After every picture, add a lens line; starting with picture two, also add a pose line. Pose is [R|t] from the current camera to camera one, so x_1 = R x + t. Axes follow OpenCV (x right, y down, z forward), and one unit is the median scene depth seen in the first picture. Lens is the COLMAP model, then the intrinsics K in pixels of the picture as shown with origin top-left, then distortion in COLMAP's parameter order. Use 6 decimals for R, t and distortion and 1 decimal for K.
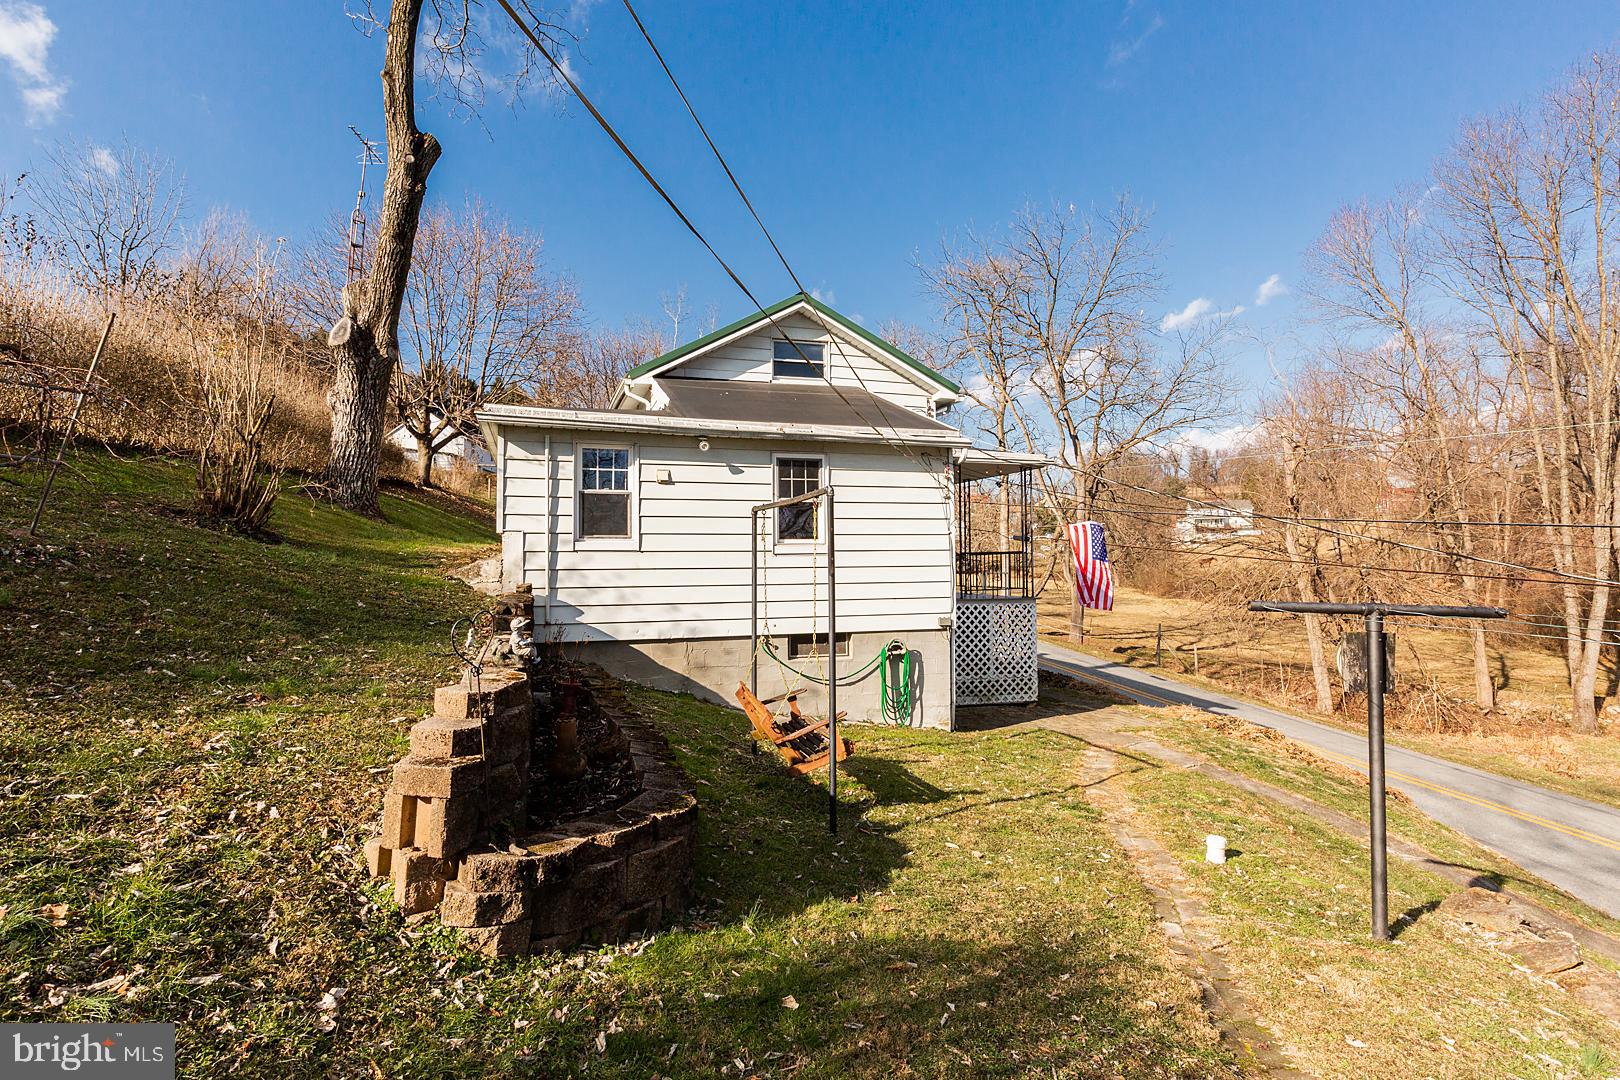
lens RADIAL K [[851.6, 0, 811.5], [0, 851.6, 532.6], [0, 0, 1]] dist [-0.002849, 0.000259]
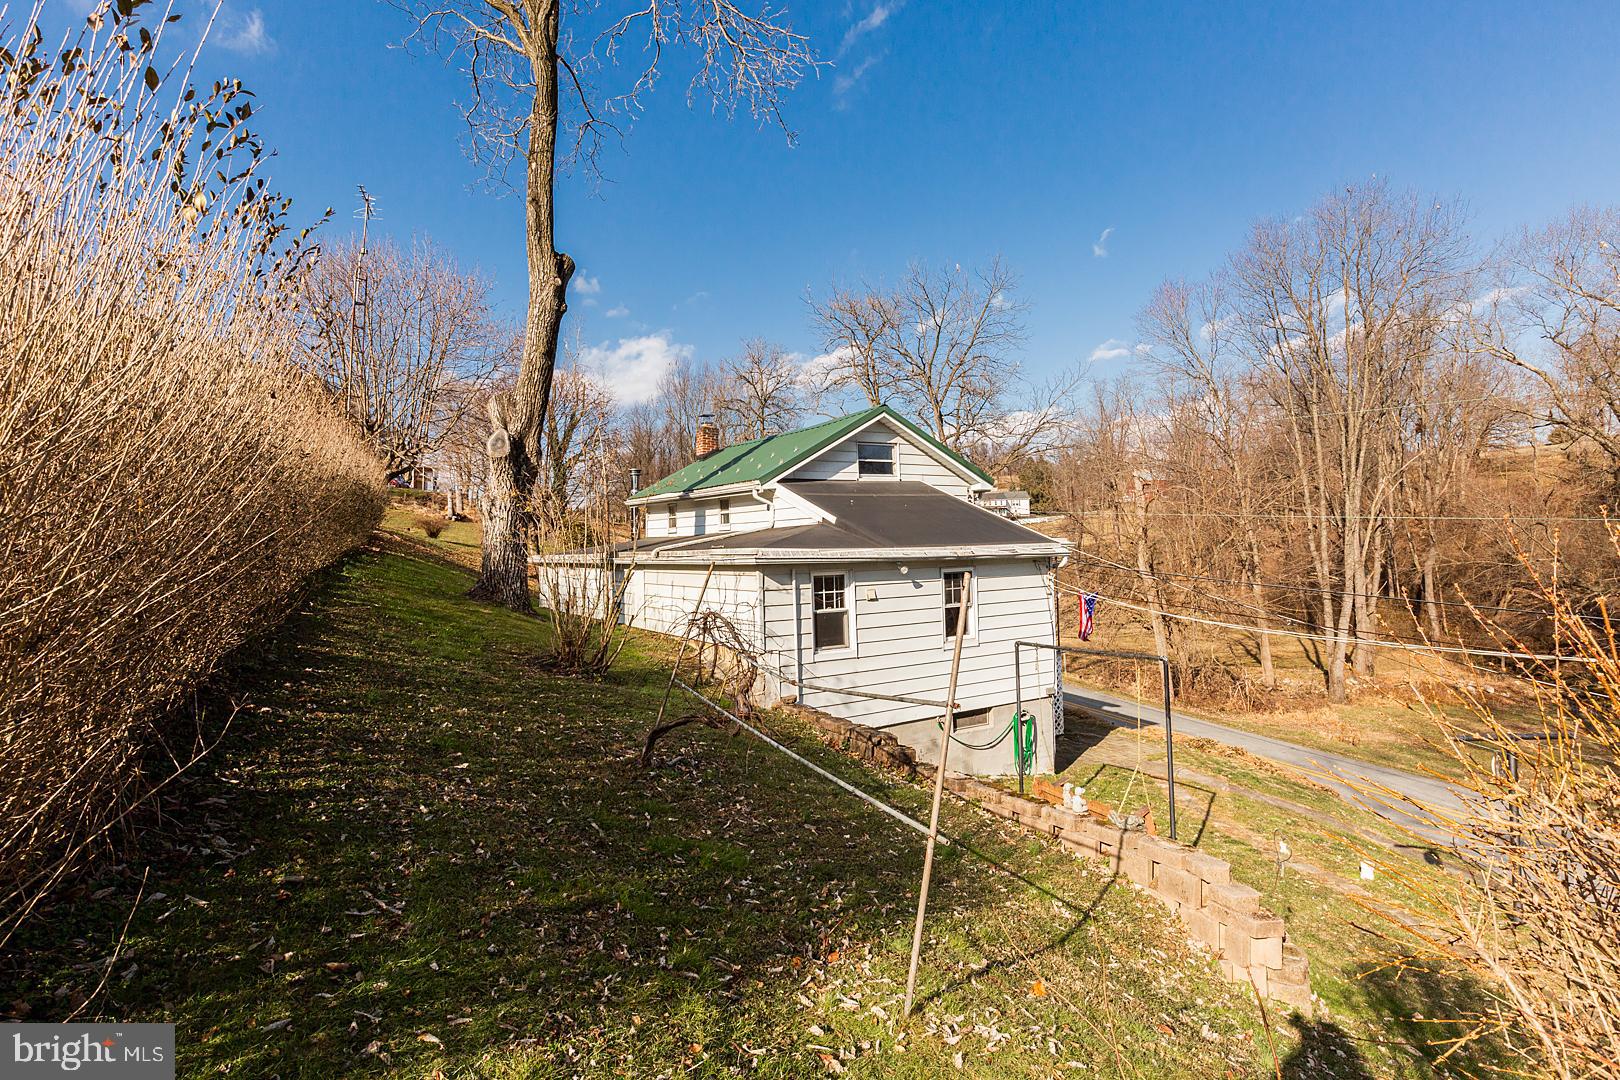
lens RADIAL K [[829.0, 0, 821.7], [0, 829.0, 540.9], [0, 0, 1]] dist [-0.002623, -0.000211]
pose [[0.970842, -0.015963, 0.239189, -0.473000], [0.009921, 0.999601, 0.026441, -0.157938], [-0.239516, -0.023297, 0.970613, -0.126770]]
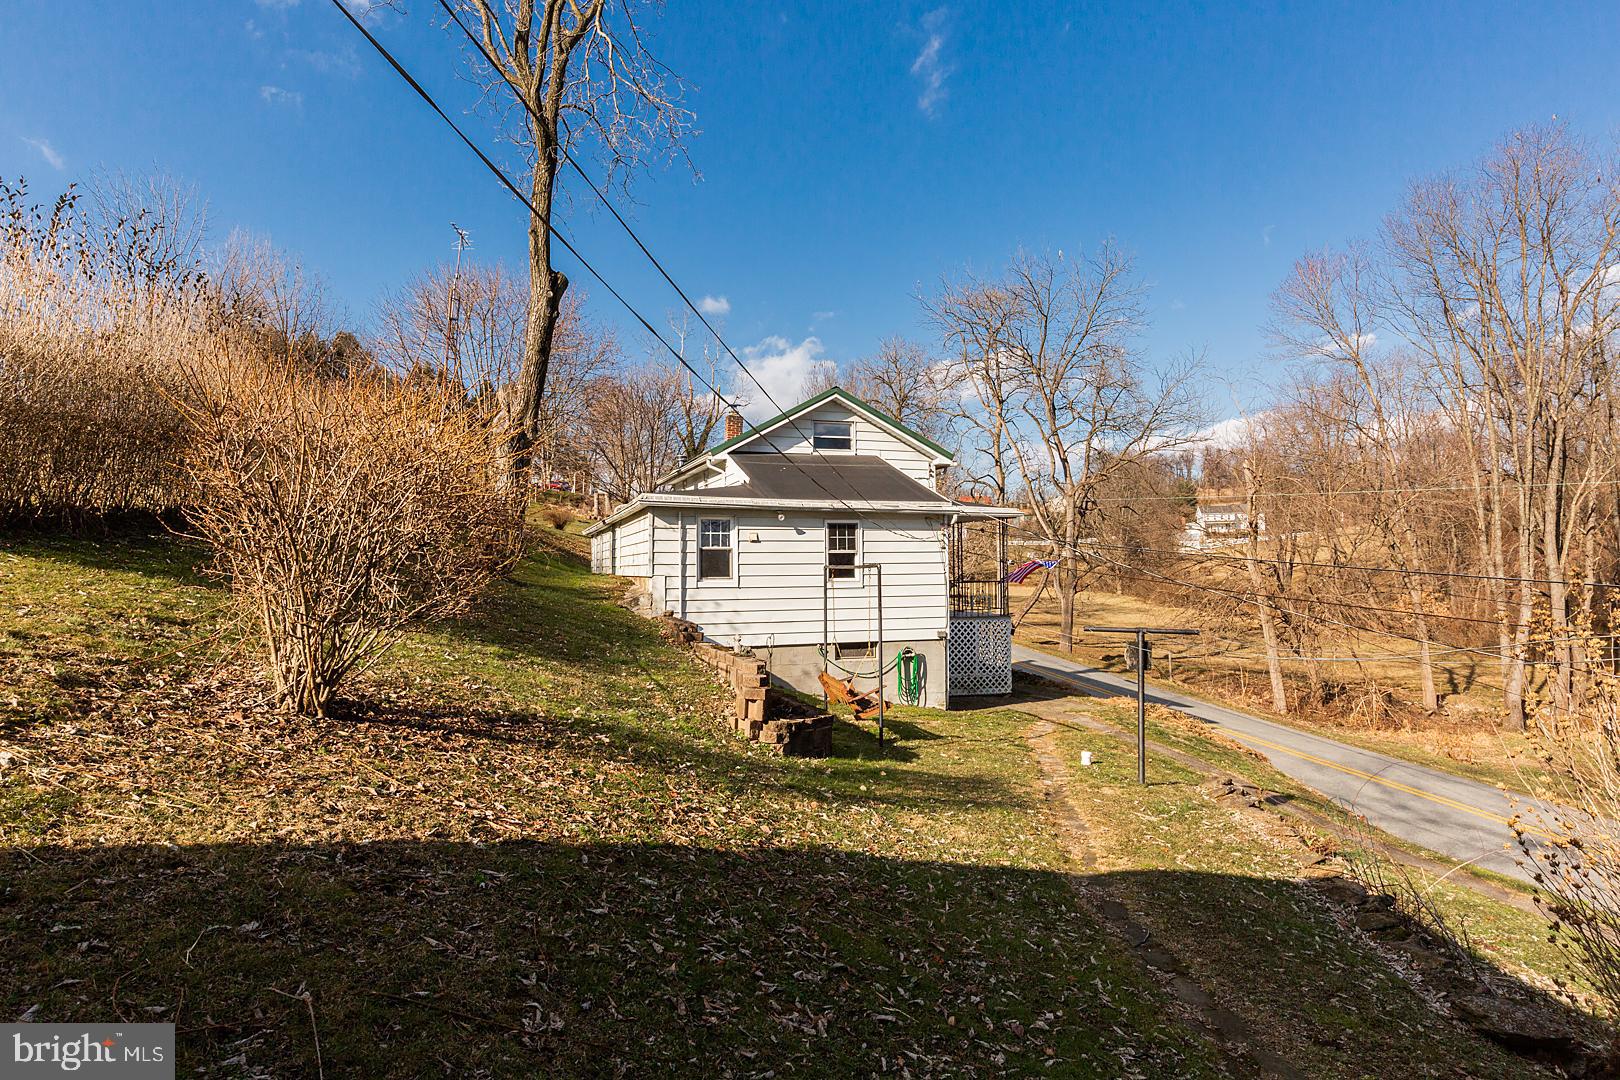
lens RADIAL K [[900.5, 0, 810.0], [0, 900.5, 540.0], [0, 0, 1]] dist [-0.000607, -0.000239]
pose [[0.999979, 0.000475, 0.006471, -0.076048], [-0.000503, 0.999990, 0.004368, -0.061129], [-0.006469, -0.004371, 0.999970, -0.521982]]
